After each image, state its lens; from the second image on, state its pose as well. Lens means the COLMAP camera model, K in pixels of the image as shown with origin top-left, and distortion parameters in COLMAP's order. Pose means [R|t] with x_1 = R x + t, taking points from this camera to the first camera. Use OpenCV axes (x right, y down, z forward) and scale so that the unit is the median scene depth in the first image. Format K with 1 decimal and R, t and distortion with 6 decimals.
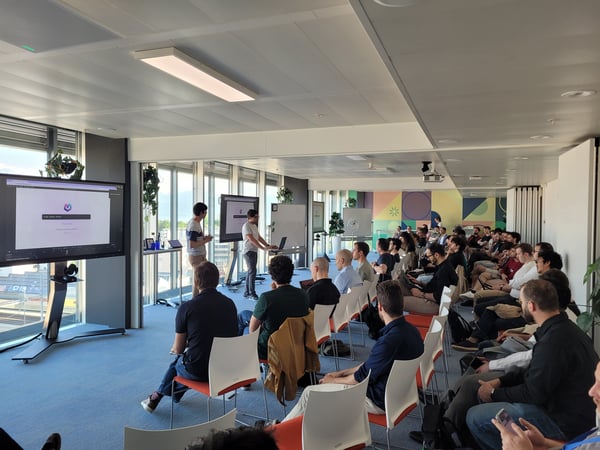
lens RADIAL K [[449.4, 0, 303.8], [0, 449.4, 223.9], [0, 0, 1]] dist [0.054731, -0.040650]
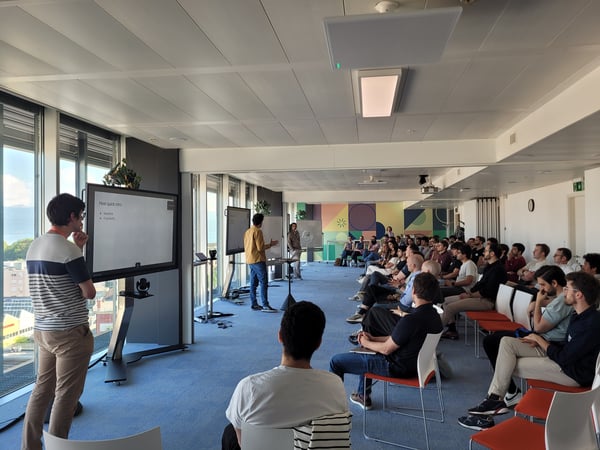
lens RADIAL K [[449.4, 0, 306.9], [0, 449.4, 218.8], [0, 0, 1]] dist [0.054731, -0.040650]
pose [[0.975752, -0.013304, 0.218473, -0.269678], [0.022414, 0.998977, -0.039271, 0.005712], [-0.217727, 0.043215, 0.975052, -0.006118]]
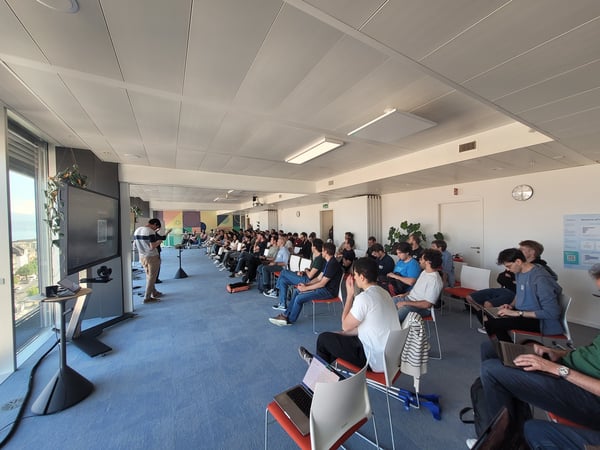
lens RADIAL K [[233.8, 0, 304.0], [0, 233.8, 227.9], [0, 0, 1]] dist [0.000884, 0.000115]
pose [[0.637432, -0.033422, 0.769781, -0.455457], [0.038480, 0.999193, 0.011519, 0.001874], [-0.769545, 0.022279, 0.638204, 0.155450]]
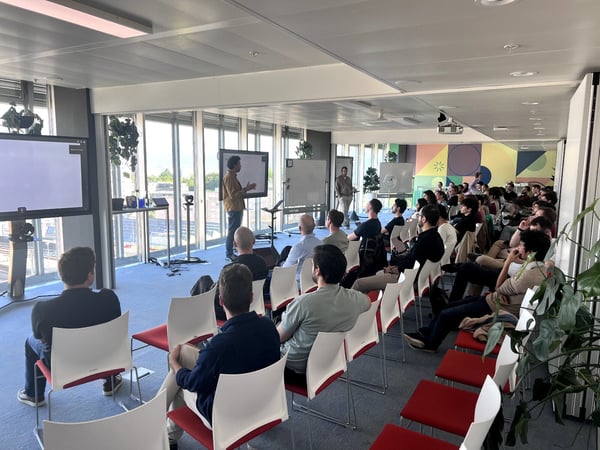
lens RADIAL K [[449.4, 0, 297.0], [0, 449.4, 227.4], [0, 0, 1]] dist [0.054731, -0.040650]
pose [[0.988310, 0.024233, -0.150522, 0.143830], [-0.007507, 0.993825, 0.110708, -0.010116], [0.152275, -0.108284, 0.982388, 0.094929]]
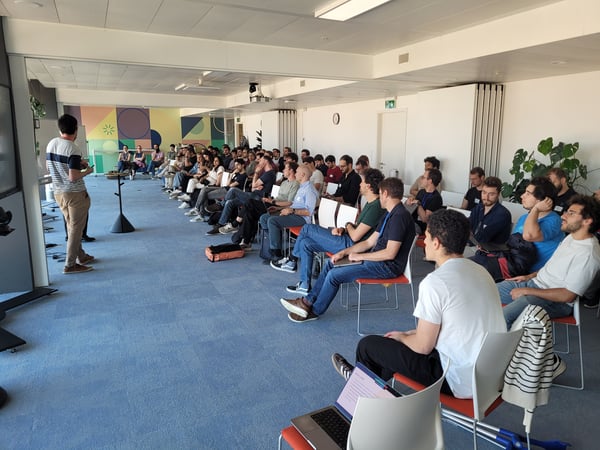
lens RADIAL K [[449.4, 0, 311.7], [0, 449.4, 218.1], [0, 0, 1]] dist [0.054731, -0.040650]
pose [[0.694750, -0.134492, 0.706565, -0.474274], [0.017090, 0.985172, 0.170719, -0.002942], [-0.719048, -0.106532, 0.686746, 0.140407]]
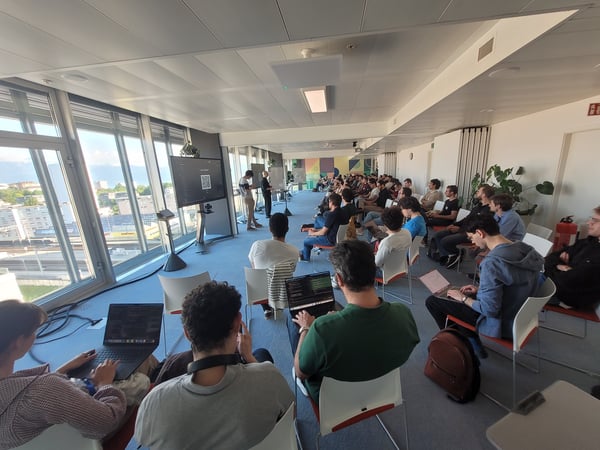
lens RADIAL K [[233.8, 0, 304.4], [0, 233.8, 227.6], [0, 0, 1]] dist [0.000884, 0.000115]
pose [[0.971202, -0.108553, 0.212092, -0.238100], [0.061994, 0.974652, 0.214964, -0.000646], [-0.230051, -0.195625, 0.953314, -0.035166]]
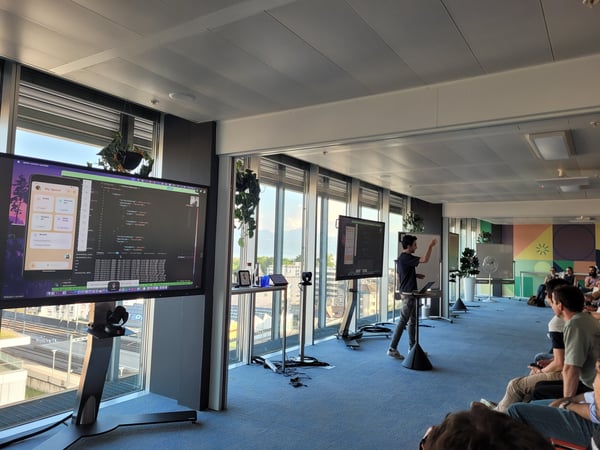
lens RADIAL K [[449.4, 0, 312.6], [0, 449.4, 219.8], [0, 0, 1]] dist [0.054731, -0.040650]
pose [[0.978435, 0.005491, -0.206483, -0.084691], [-0.025173, 0.995365, -0.092813, 0.014716], [0.205017, 0.096010, 0.974038, 0.305768]]
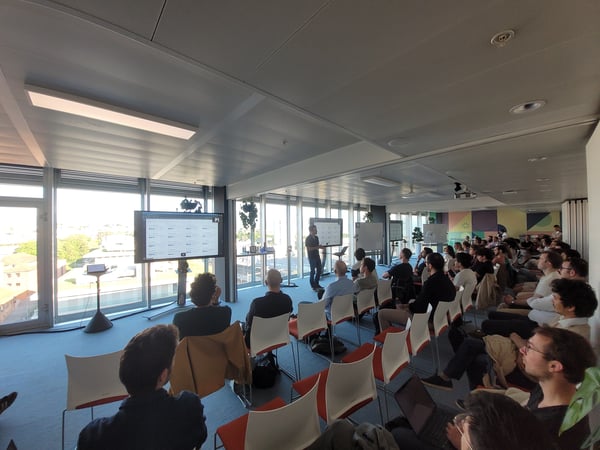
lens RADIAL K [[233.8, 0, 304.8], [0, 233.8, 229.0], [0, 0, 1]] dist [0.000884, 0.000115]
pose [[0.893499, -0.023058, -0.448473, 0.200245], [0.011545, 0.999530, -0.028387, -0.003558], [0.448917, 0.020186, 0.893345, 0.295283]]
